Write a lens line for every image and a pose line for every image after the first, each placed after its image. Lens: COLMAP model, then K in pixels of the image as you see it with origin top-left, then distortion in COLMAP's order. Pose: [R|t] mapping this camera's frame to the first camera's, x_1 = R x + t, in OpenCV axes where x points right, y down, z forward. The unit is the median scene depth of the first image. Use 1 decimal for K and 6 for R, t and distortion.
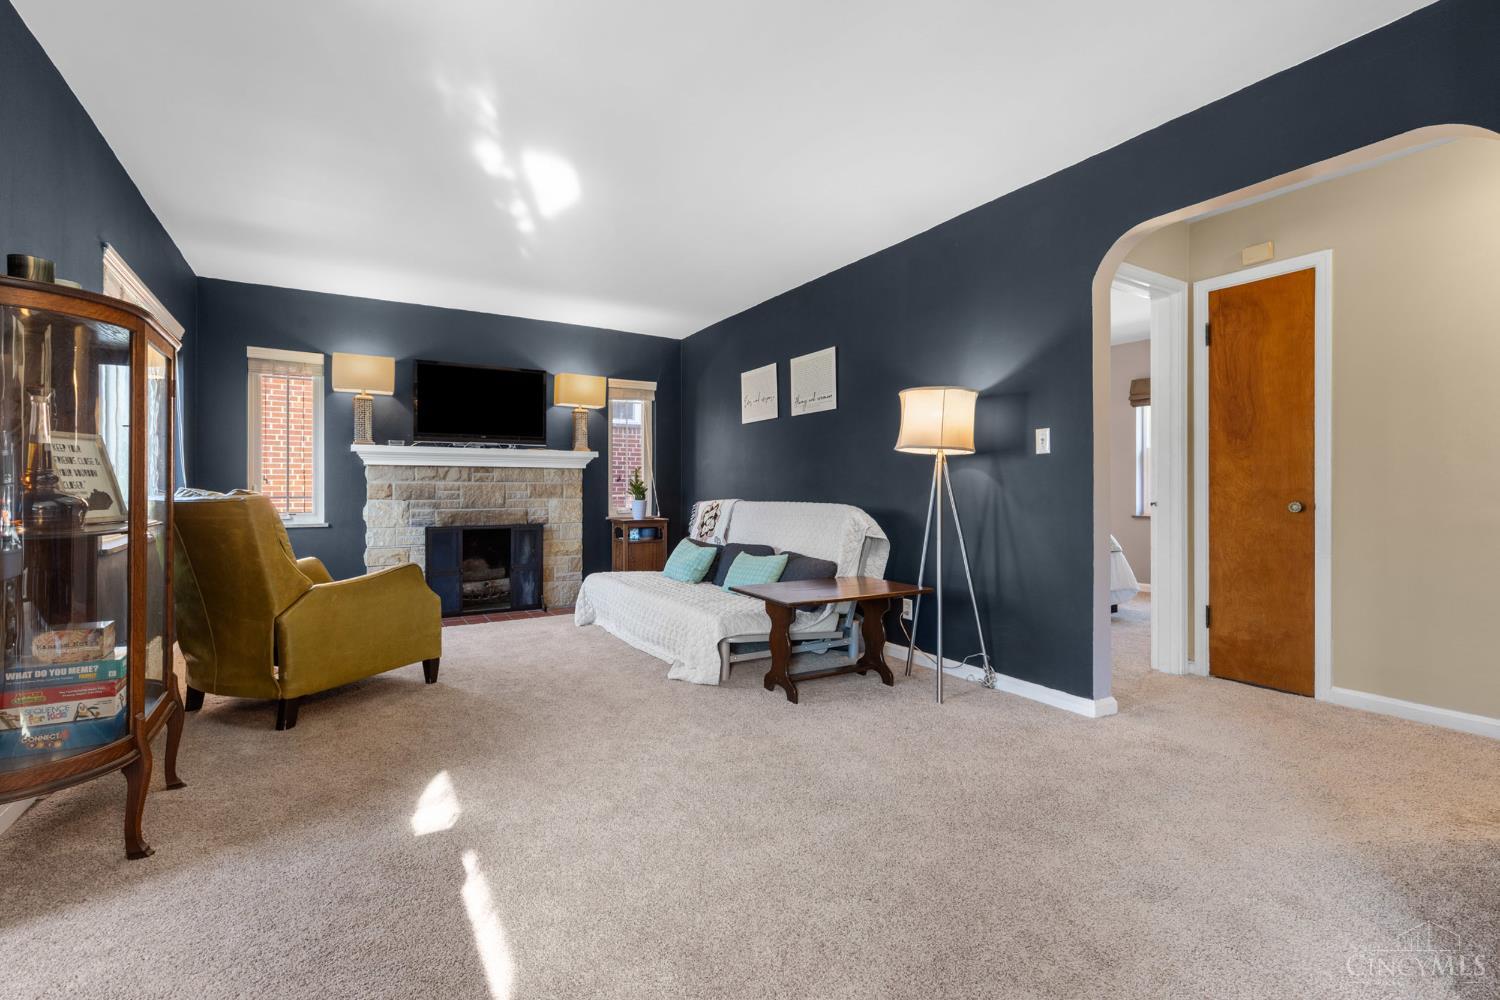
lens RADIAL K [[687.1, 0, 741.4], [0, 687.1, 492.3], [0, 0, 1]] dist [0.009342, -0.000342]
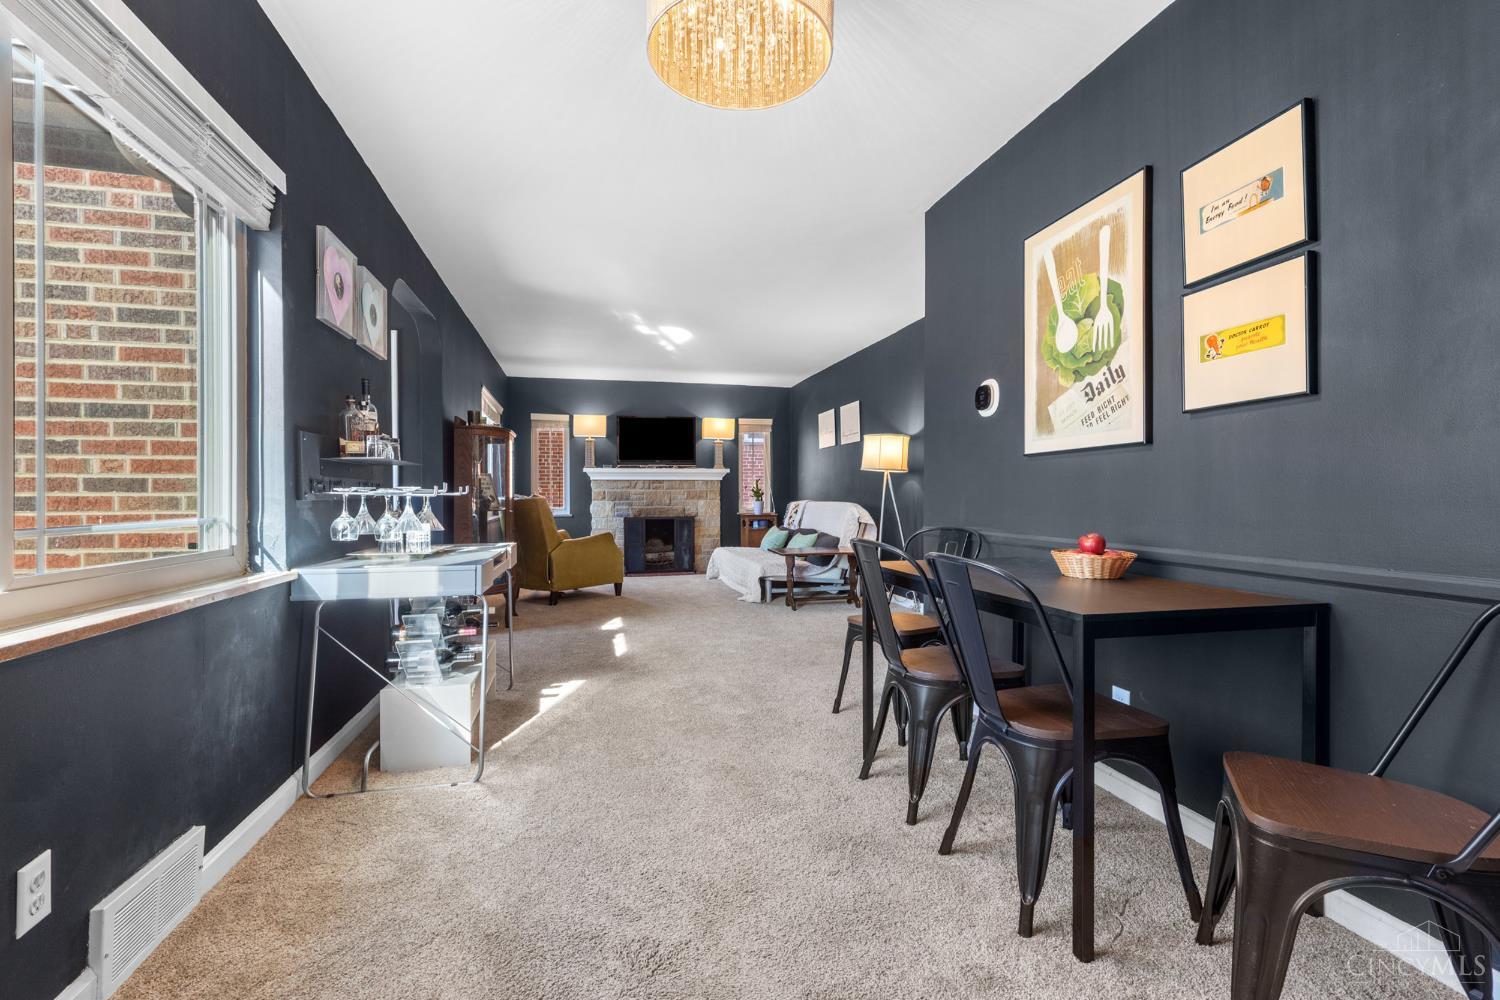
lens RADIAL K [[725.6, 0, 750.0], [0, 725.6, 500.0], [0, 0, 1]] dist [0.000824, -0.000111]
pose [[0.953387, -0.001421, -0.301747, 0.358706], [0.002876, 0.999986, 0.004378, 0.002551], [0.301737, -0.005042, 0.953378, -0.571972]]
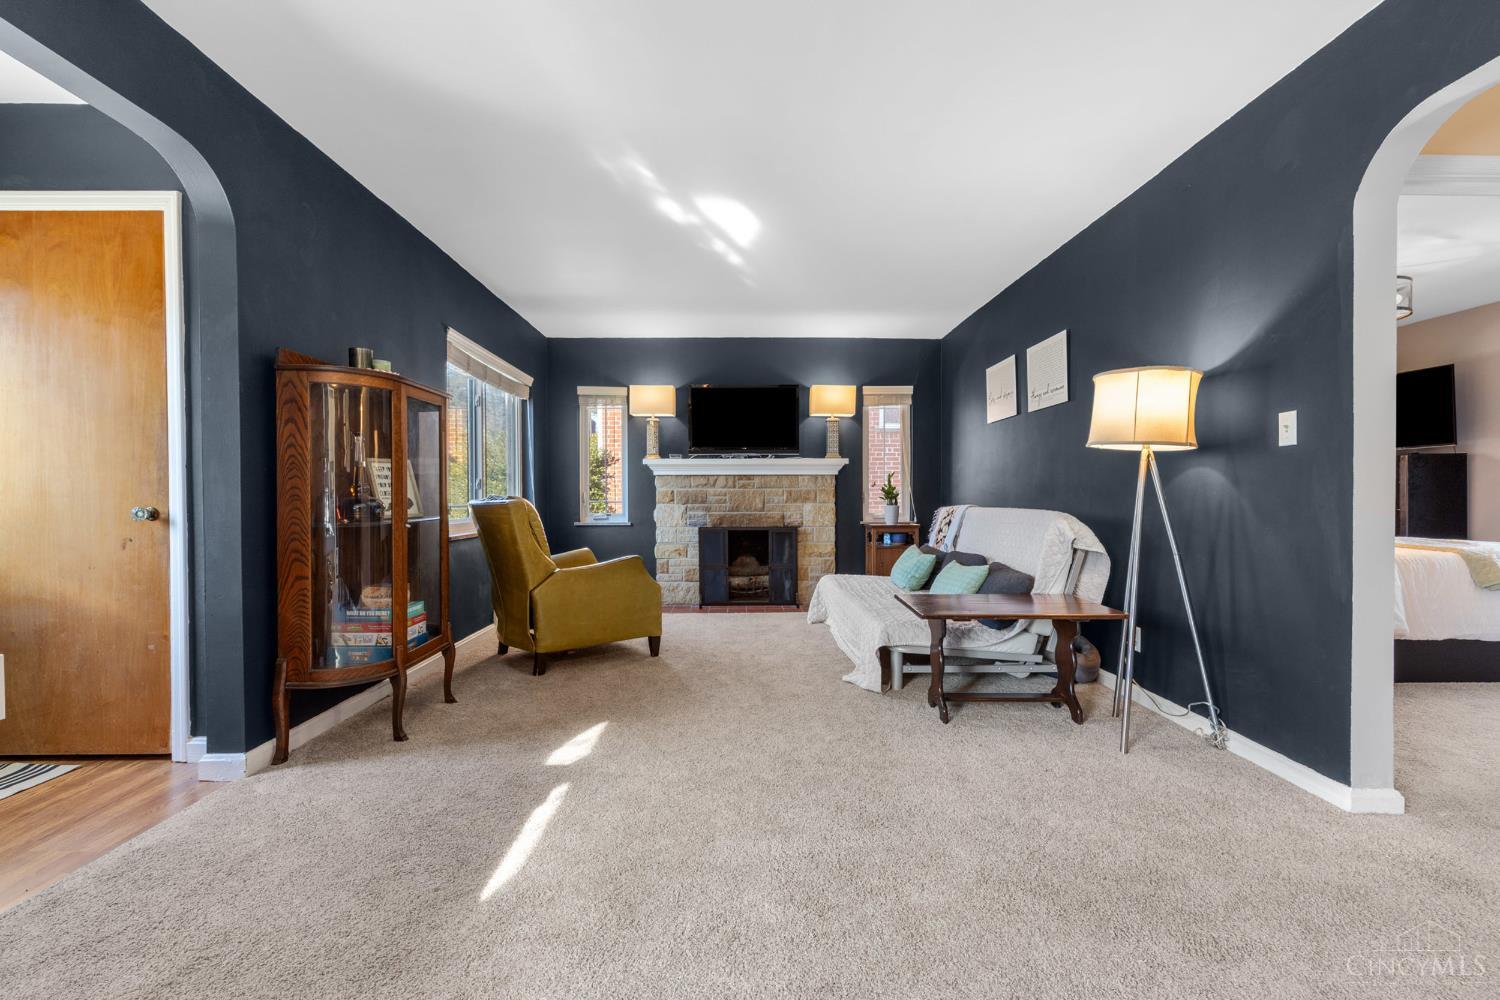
lens RADIAL K [[681.7, 0, 744.4], [0, 681.7, 502.5], [0, 0, 1]] dist [0.010915, -0.000117]
pose [[0.861069, 0.003270, -0.508478, 0.205670], [0.000595, 0.999972, 0.007439, -0.000298], [0.508488, -0.006708, 0.861043, 0.040829]]
